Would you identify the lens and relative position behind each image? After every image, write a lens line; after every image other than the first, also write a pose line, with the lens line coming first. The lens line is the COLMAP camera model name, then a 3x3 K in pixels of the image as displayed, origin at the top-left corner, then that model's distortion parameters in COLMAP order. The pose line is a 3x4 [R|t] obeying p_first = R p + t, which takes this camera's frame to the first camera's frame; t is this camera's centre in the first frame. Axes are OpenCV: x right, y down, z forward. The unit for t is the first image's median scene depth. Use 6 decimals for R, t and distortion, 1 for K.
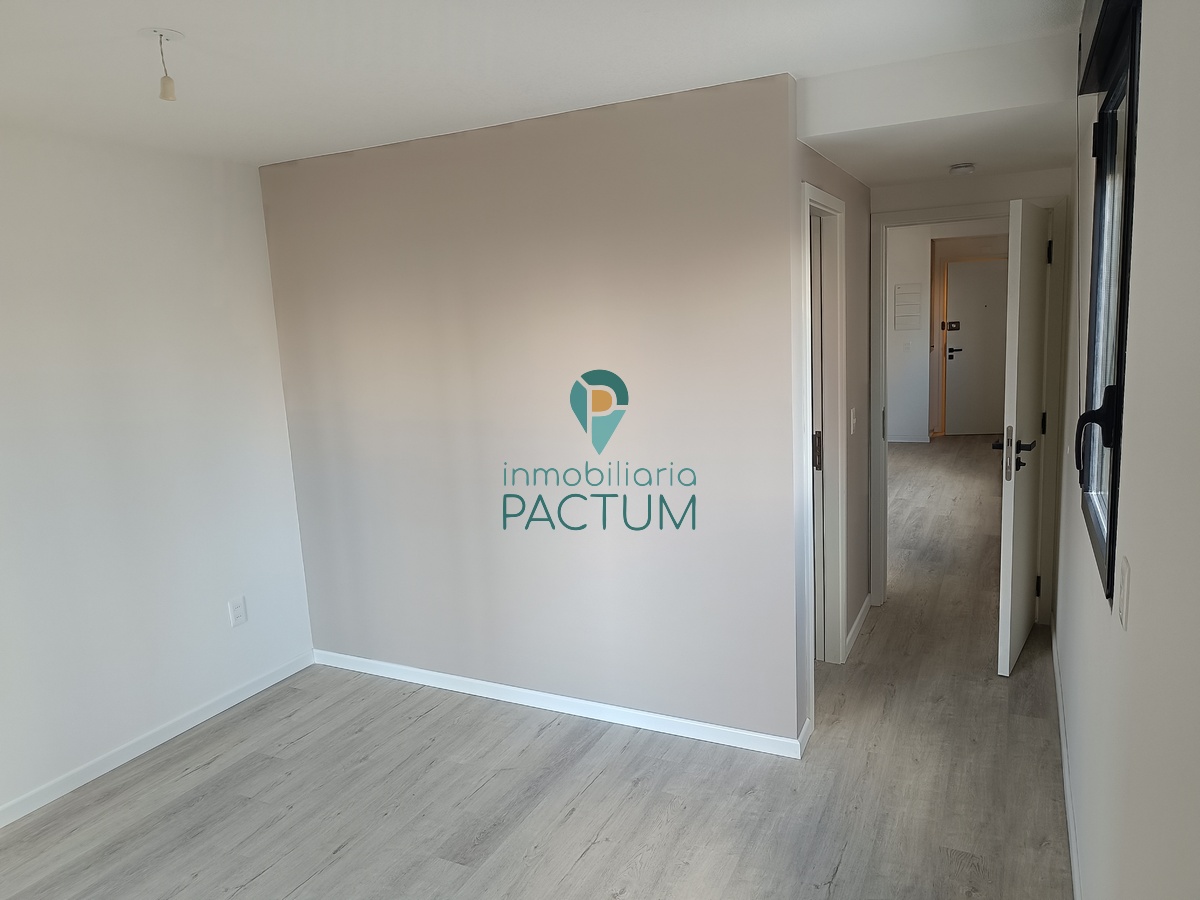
lens RADIAL K [[823.4, 0, 597.8], [0, 823.4, 449.1], [0, 0, 1]] dist [0.005440, -0.001274]
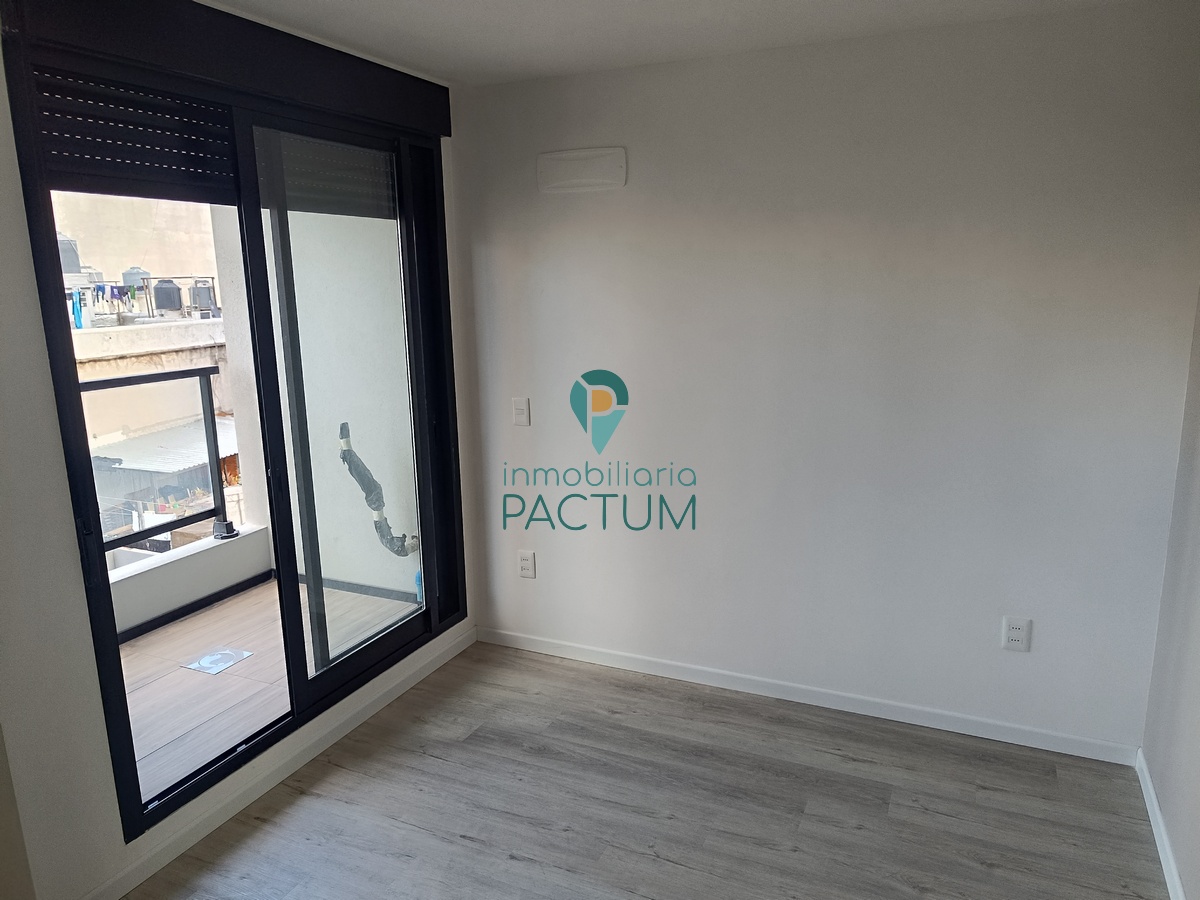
lens RADIAL K [[823.4, 0, 604.3], [0, 823.4, 448.5], [0, 0, 1]] dist [0.005440, -0.001274]
pose [[0.028308, 0.247734, -0.968415, 0.300916], [-0.137967, 0.960499, 0.241676, -0.120539], [0.990032, 0.126768, 0.061369, 0.639760]]
